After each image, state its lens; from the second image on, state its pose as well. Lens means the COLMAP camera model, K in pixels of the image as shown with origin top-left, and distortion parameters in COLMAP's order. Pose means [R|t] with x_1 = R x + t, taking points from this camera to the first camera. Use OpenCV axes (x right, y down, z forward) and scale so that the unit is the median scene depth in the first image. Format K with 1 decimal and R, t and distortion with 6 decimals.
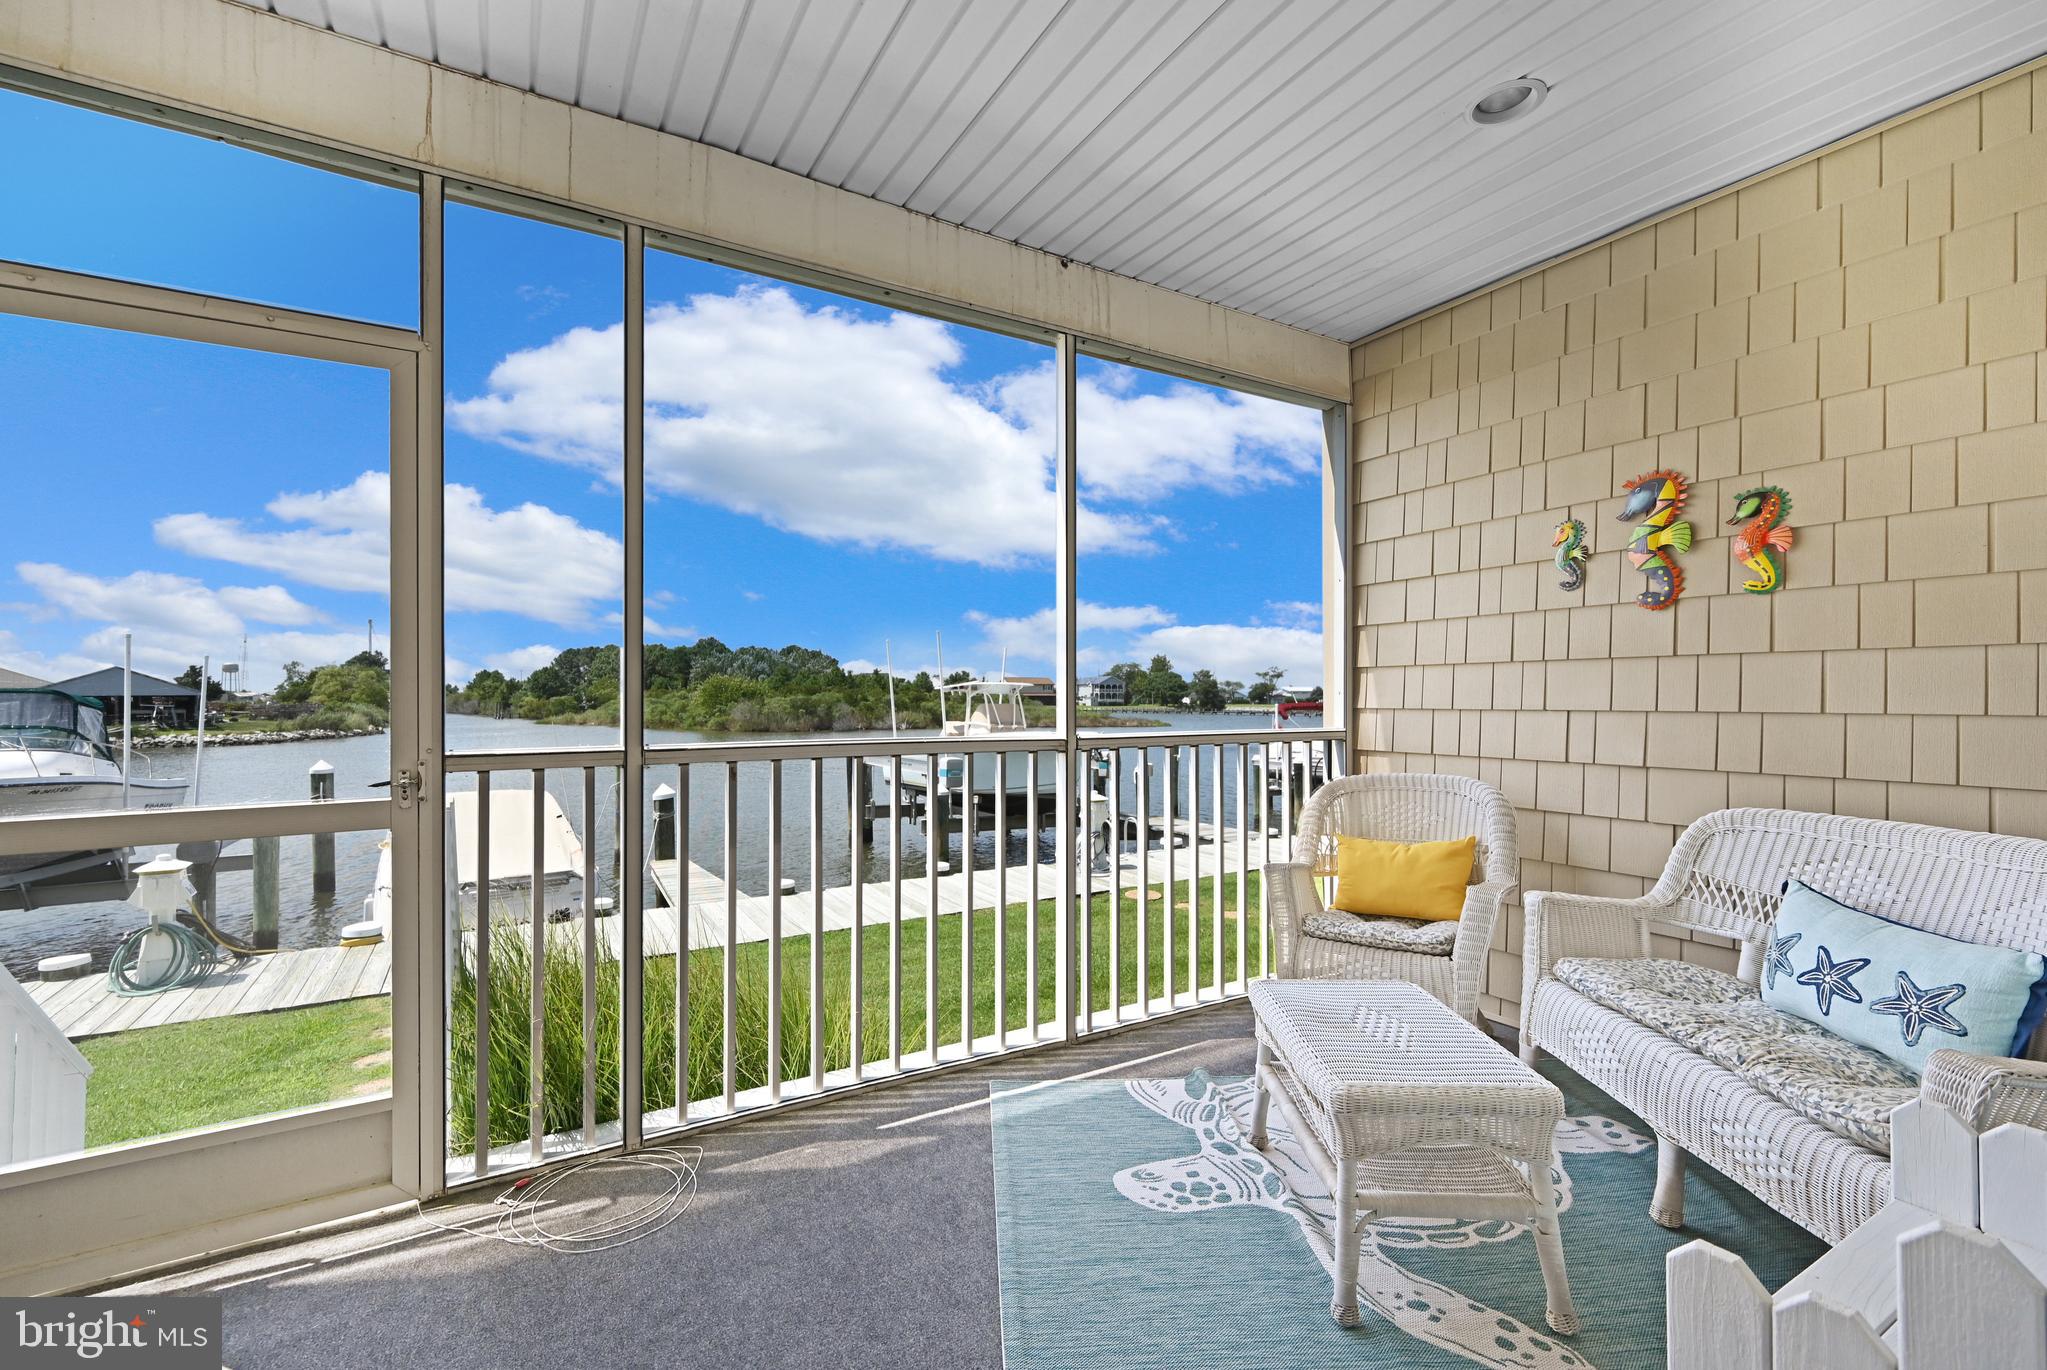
lens RADIAL K [[901.0, 0, 1085.4], [0, 901.0, 697.7], [0, 0, 1]] dist [0.001710, 0.000078]
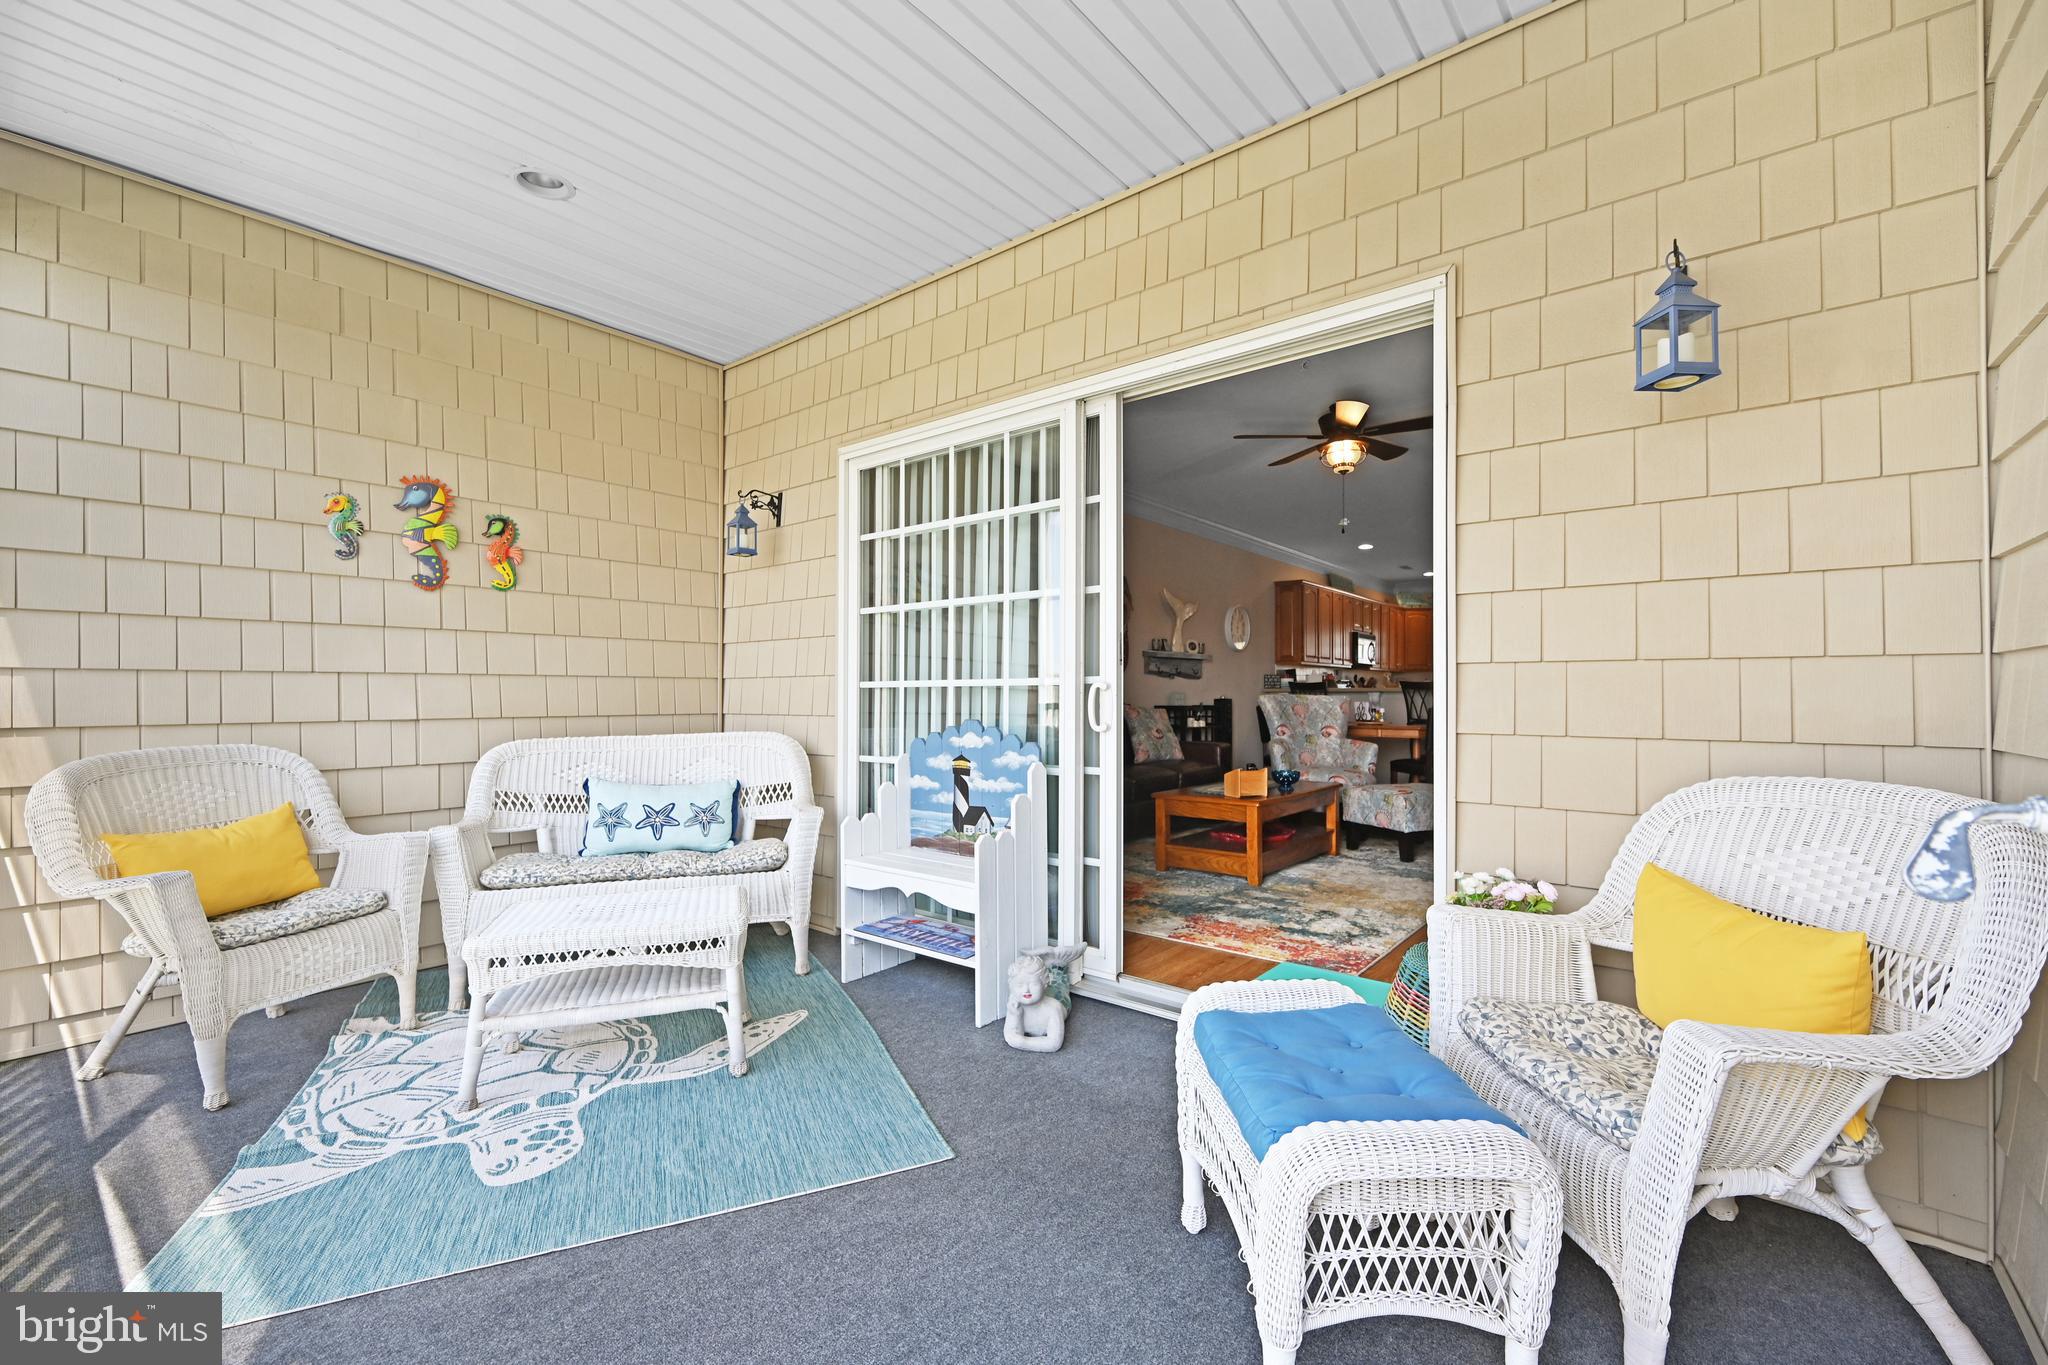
lens RADIAL K [[856.4, 0, 994.1], [0, 856.4, 679.7], [0, 0, 1]] dist [0.000702, 0.000016]
pose [[-0.292793, 0.010552, 0.956118, -0.712749], [-0.001660, 0.999932, -0.011544, 0.036980], [-0.956174, -0.004967, -0.292756, 0.611288]]
